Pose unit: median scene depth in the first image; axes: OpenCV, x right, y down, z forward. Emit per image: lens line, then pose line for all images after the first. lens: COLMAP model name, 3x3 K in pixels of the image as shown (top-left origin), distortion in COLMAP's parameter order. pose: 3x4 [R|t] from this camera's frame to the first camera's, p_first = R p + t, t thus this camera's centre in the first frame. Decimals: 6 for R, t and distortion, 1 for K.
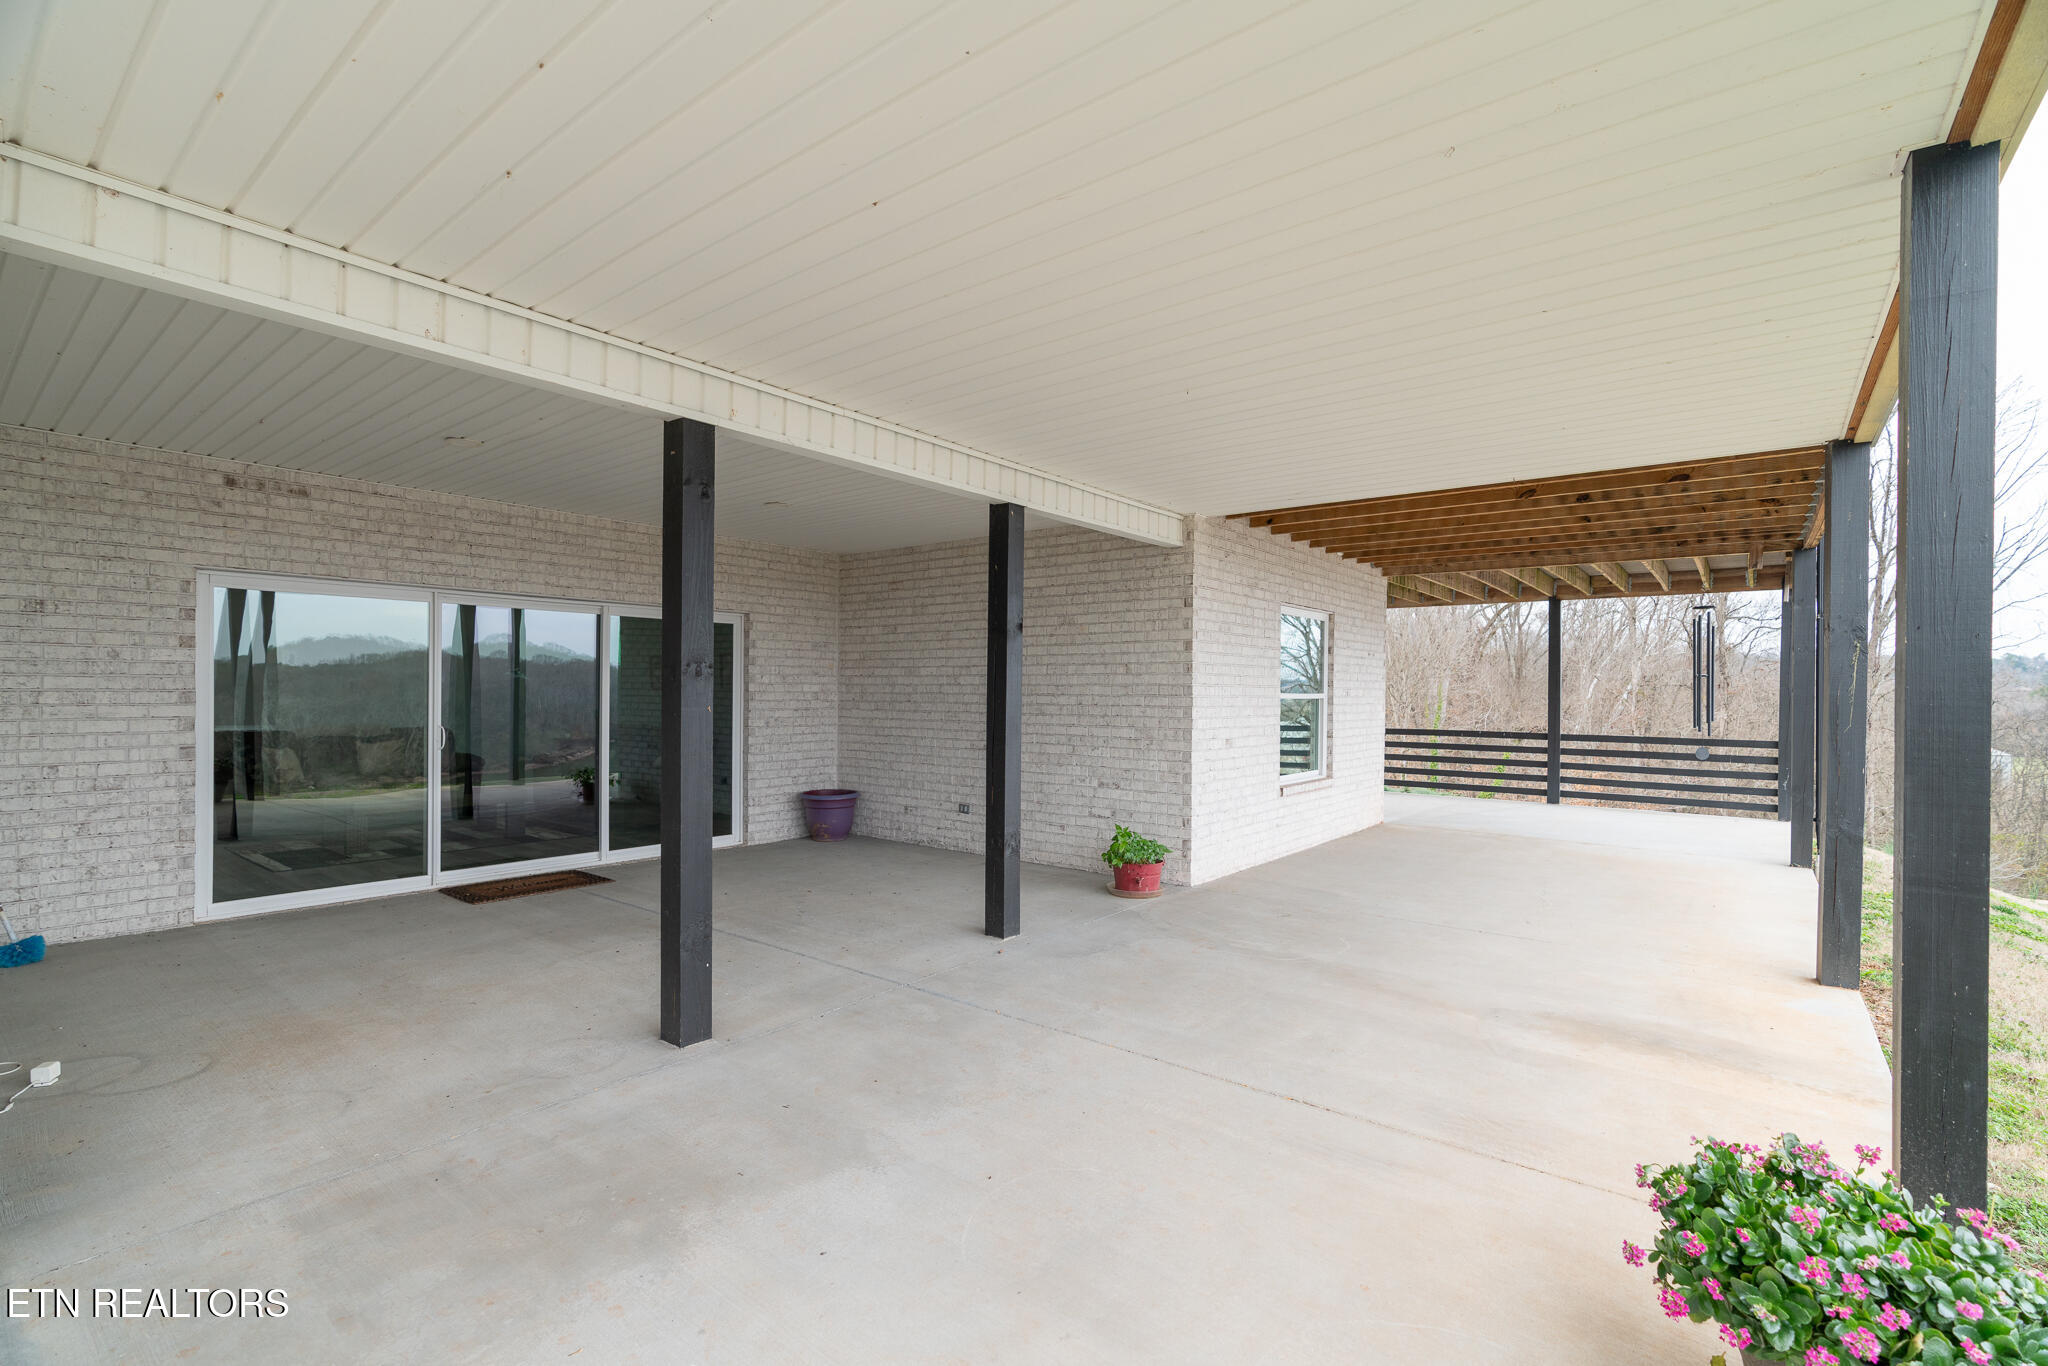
lens RADIAL K [[924.7, 0, 1030.4], [0, 924.7, 683.8], [0, 0, 1]] dist [0.000571, 0.001032]
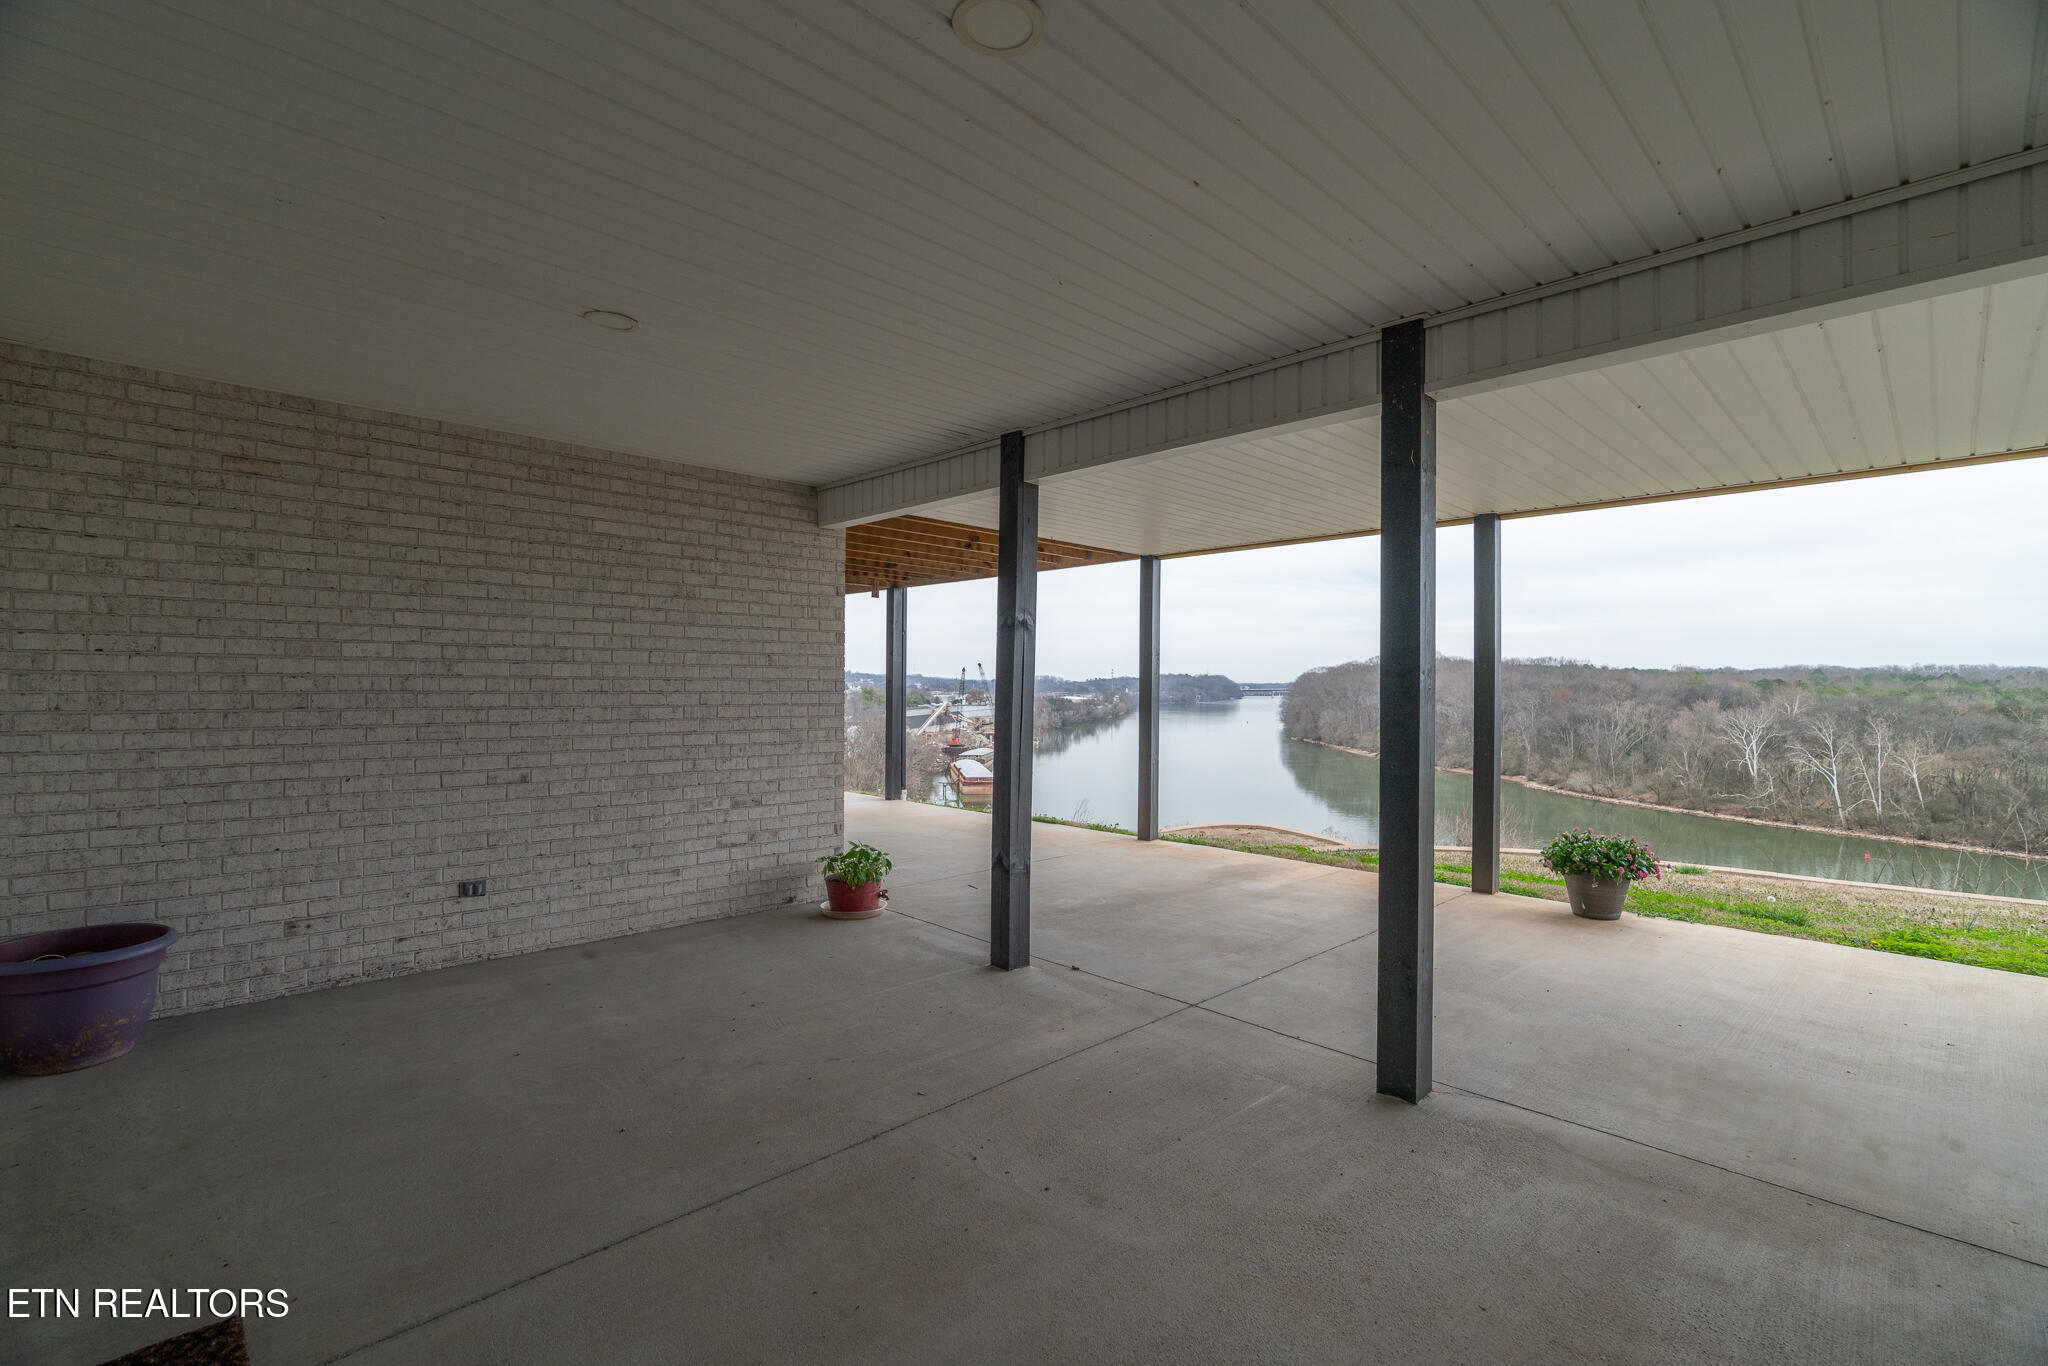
lens RADIAL K [[924.7, 0, 1012.9], [0, 924.7, 676.7], [0, 0, 1]] dist [0.000571, 0.001032]
pose [[0.130721, 0.002703, 0.991415, -0.659741], [-0.014632, 0.999893, -0.000797, -0.003797], [-0.991311, -0.014403, 0.130747, 0.638966]]
